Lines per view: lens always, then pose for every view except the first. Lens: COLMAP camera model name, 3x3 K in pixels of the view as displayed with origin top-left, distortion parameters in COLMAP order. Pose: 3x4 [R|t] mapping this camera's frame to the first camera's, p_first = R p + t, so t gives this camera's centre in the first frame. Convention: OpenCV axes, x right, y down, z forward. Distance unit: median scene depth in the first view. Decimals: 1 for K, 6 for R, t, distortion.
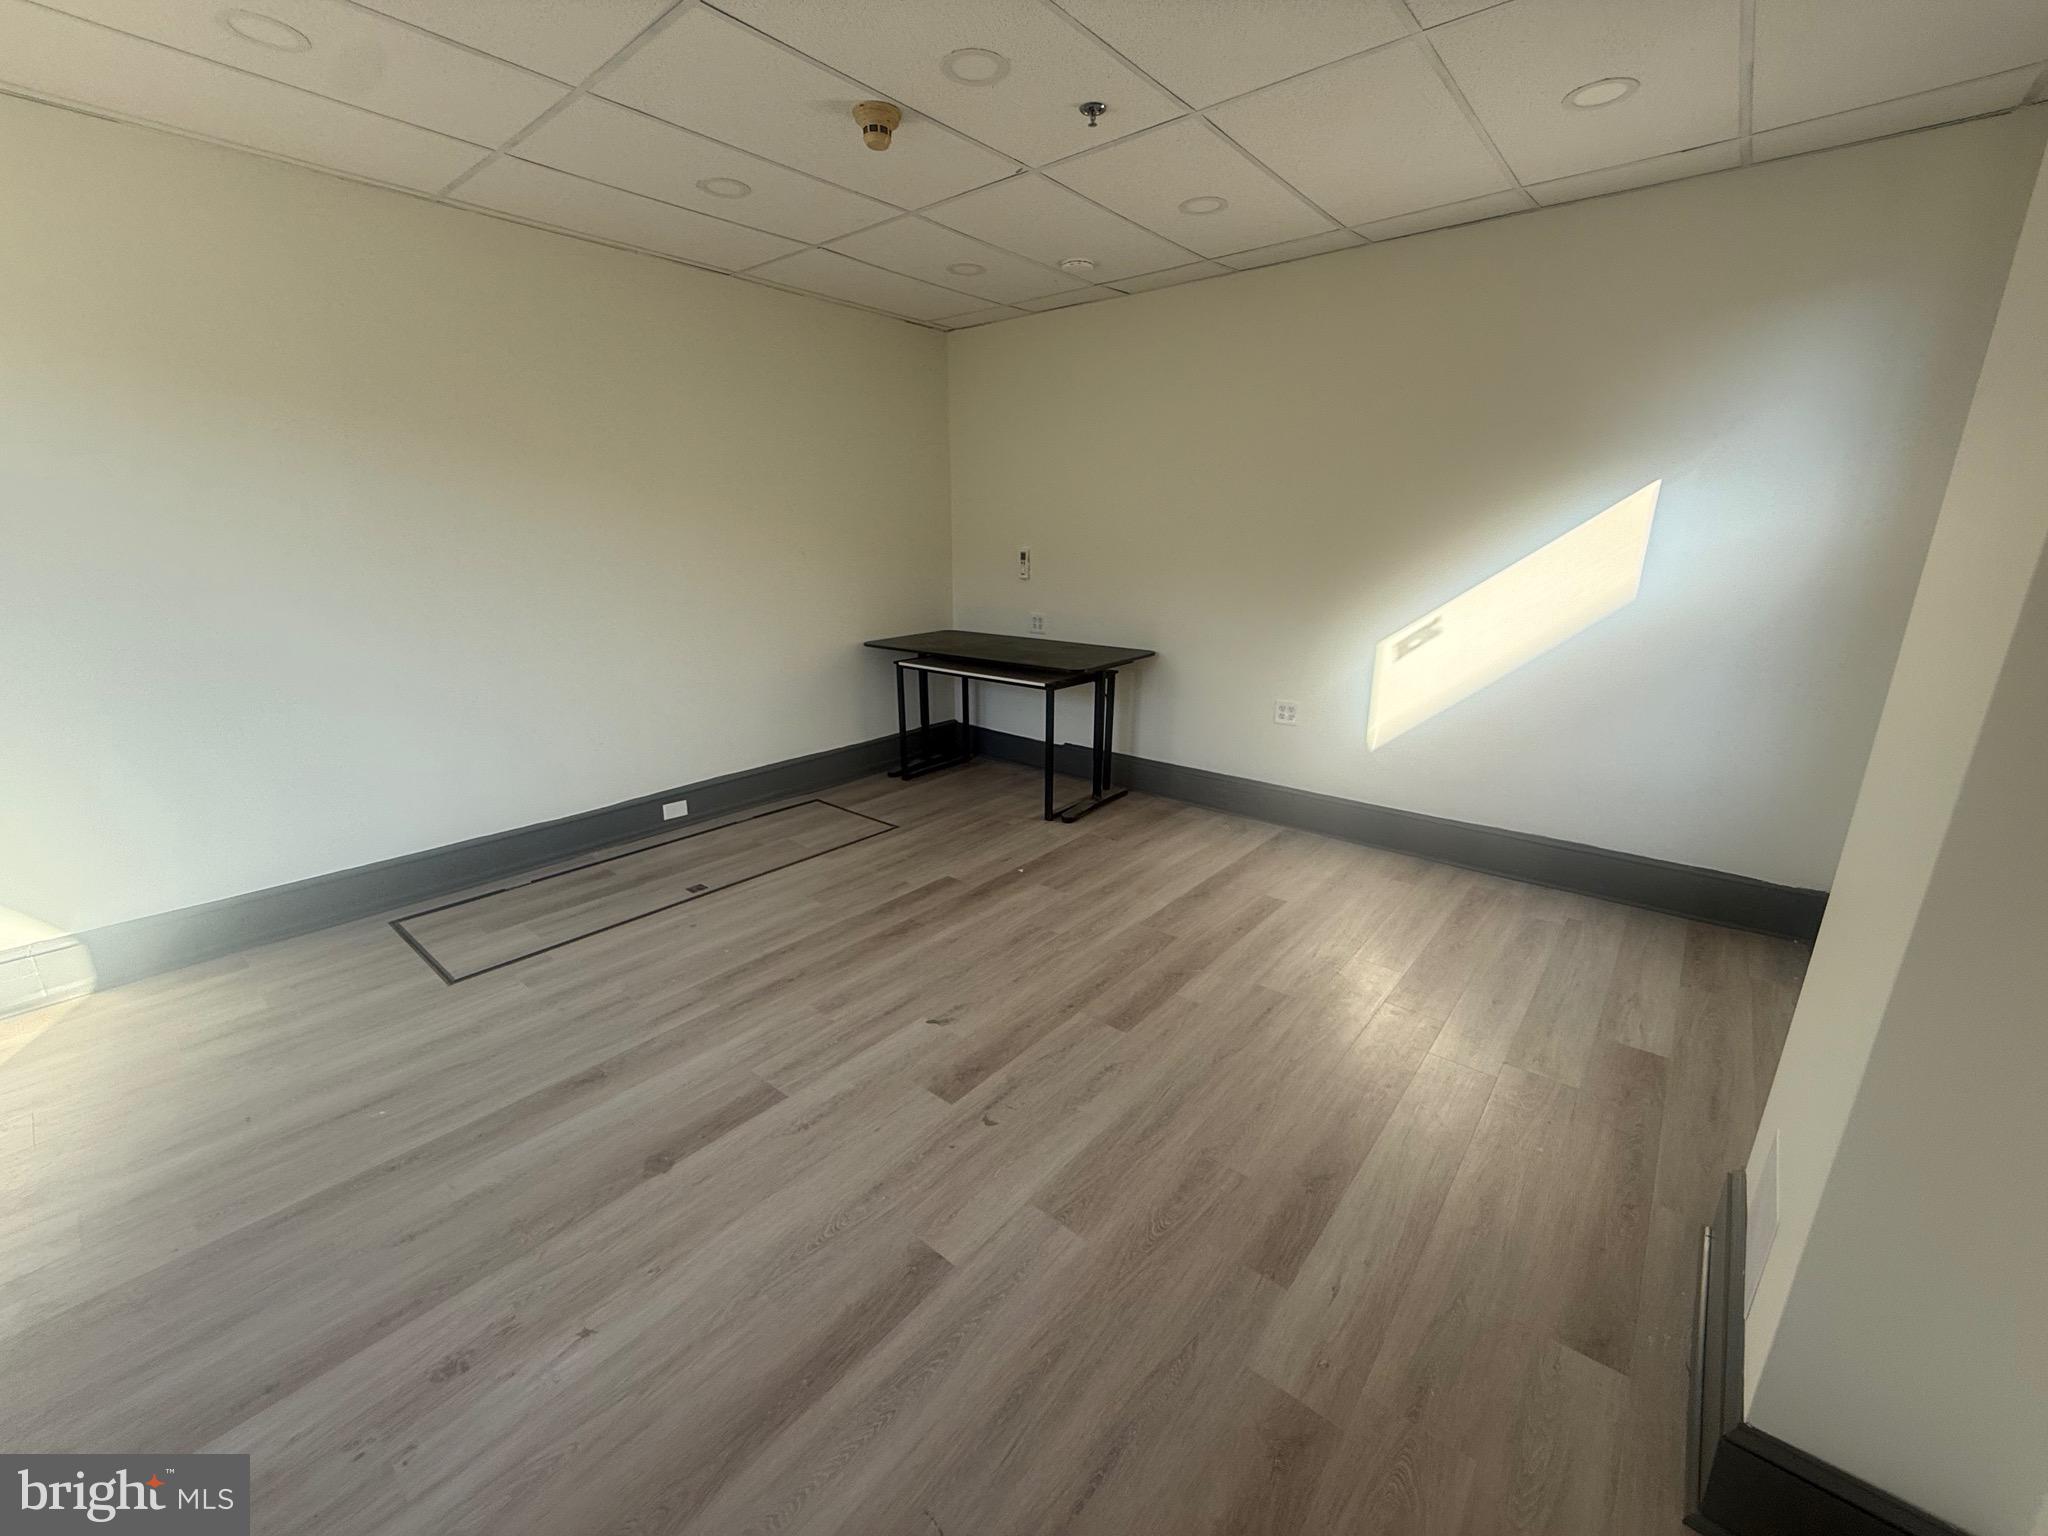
lens RADIAL K [[815.7, 0, 1022.6], [0, 815.7, 766.9], [0, 0, 1]] dist [-0.000308, -0.000007]
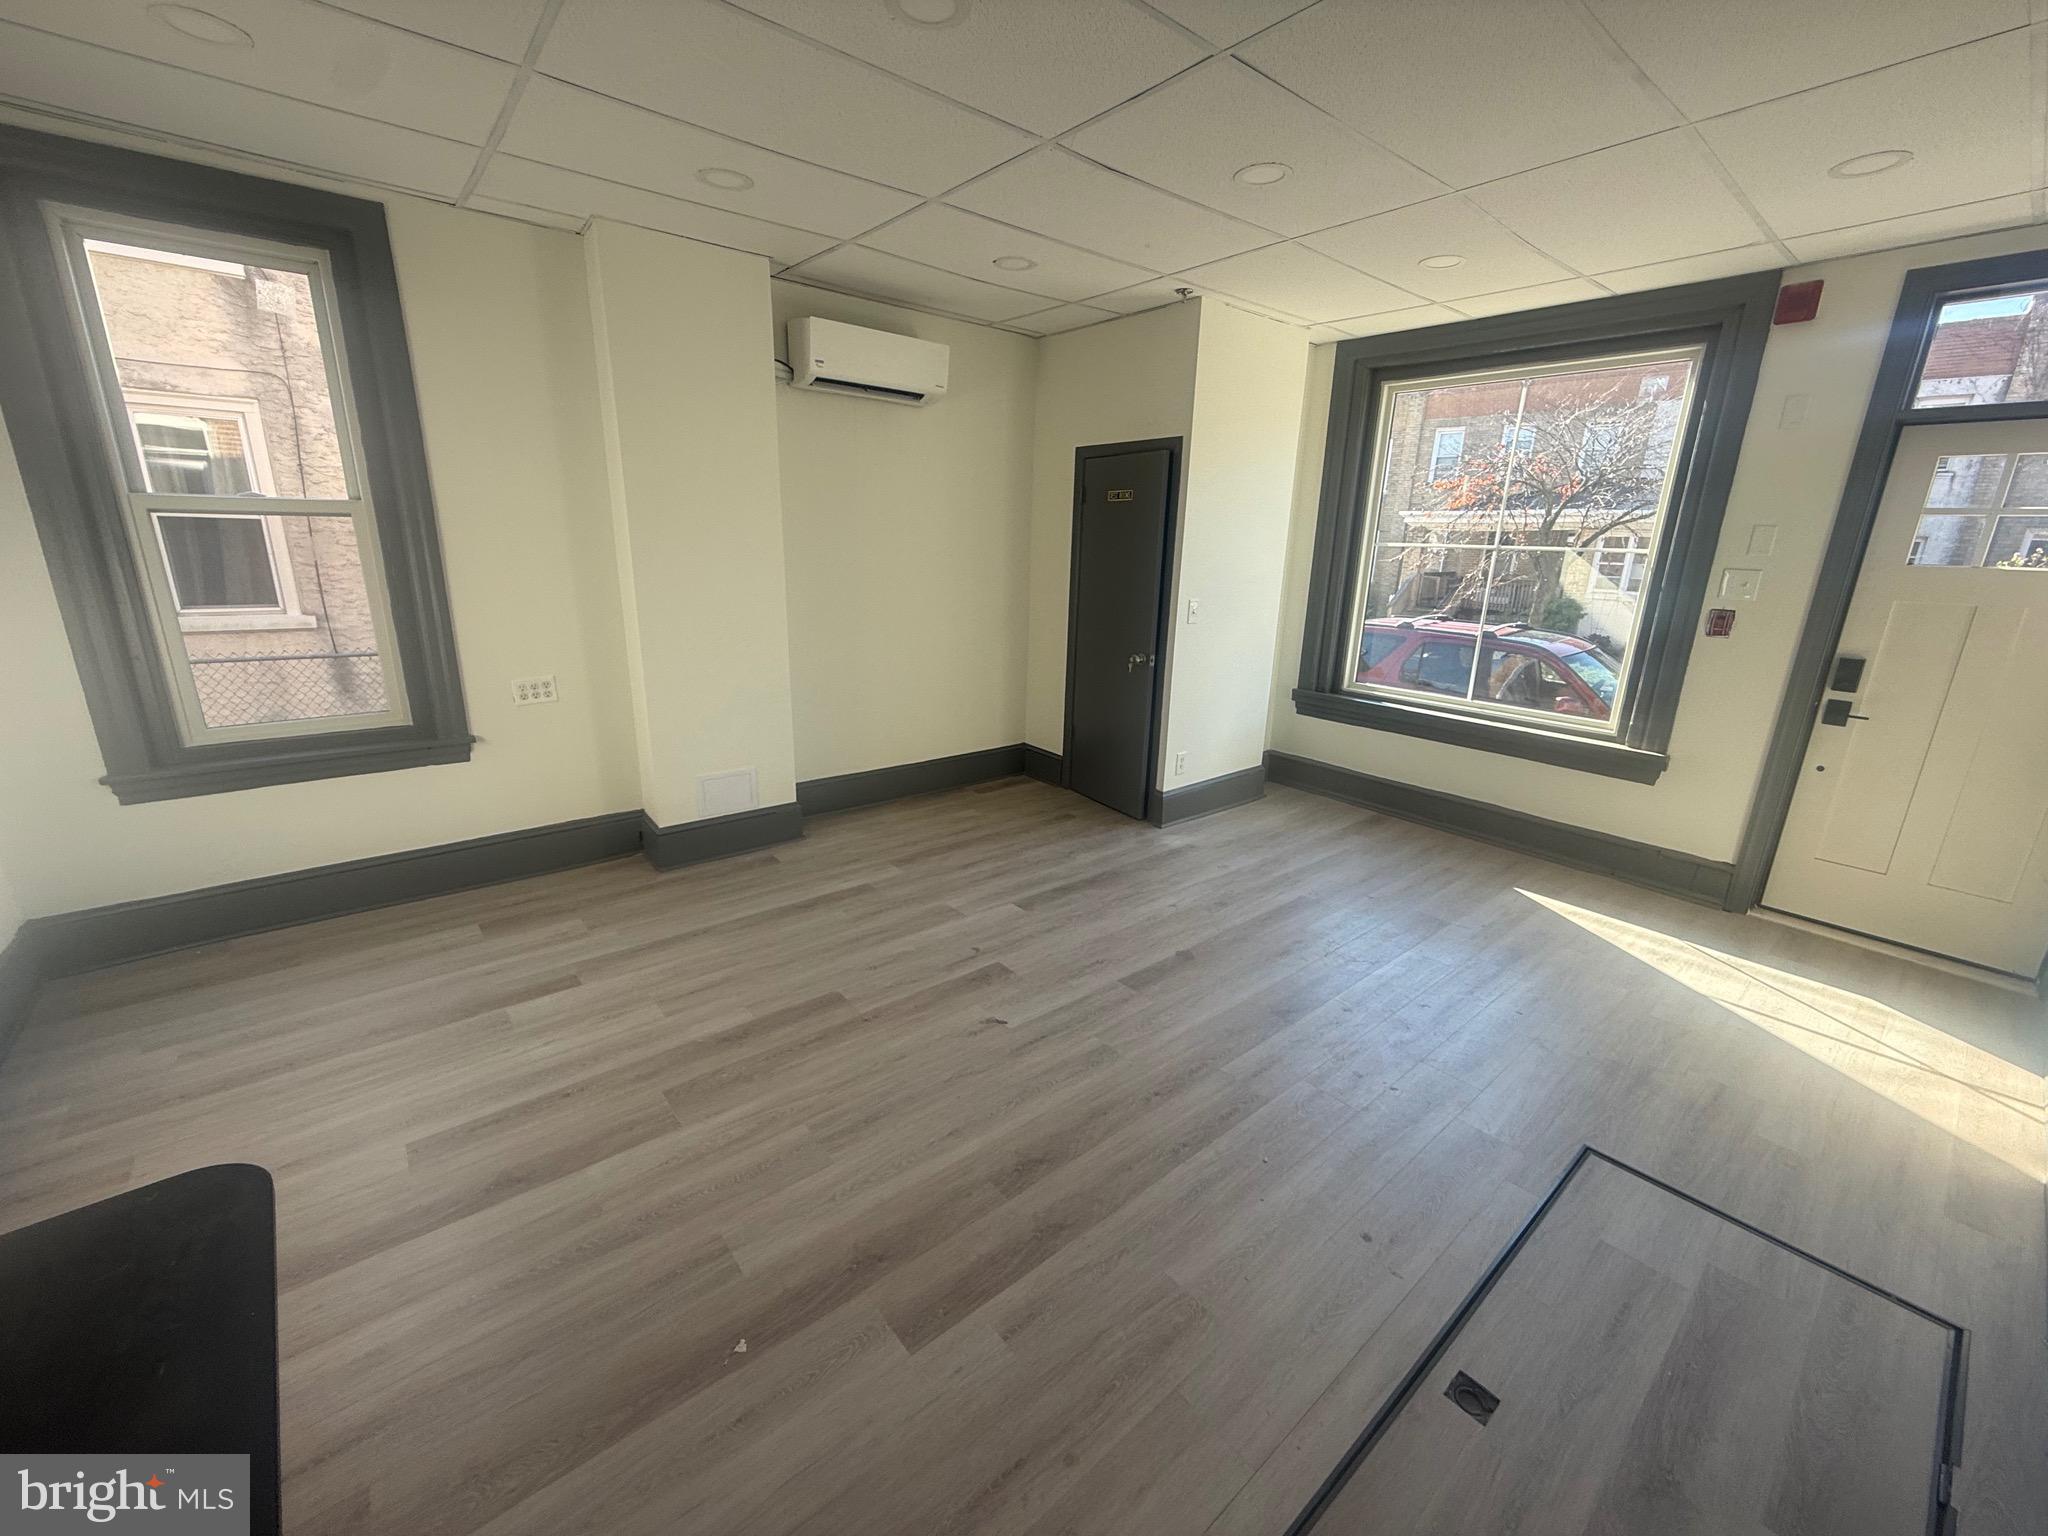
lens RADIAL K [[815.7, 0, 1022.6], [0, 815.7, 766.9], [0, 0, 1]] dist [-0.000308, -0.000007]
pose [[-0.983387, -0.074057, 0.165725, -0.222547], [0.024651, 0.850045, 0.526134, -0.403487], [-0.179838, 0.521479, -0.834097, 1.317656]]
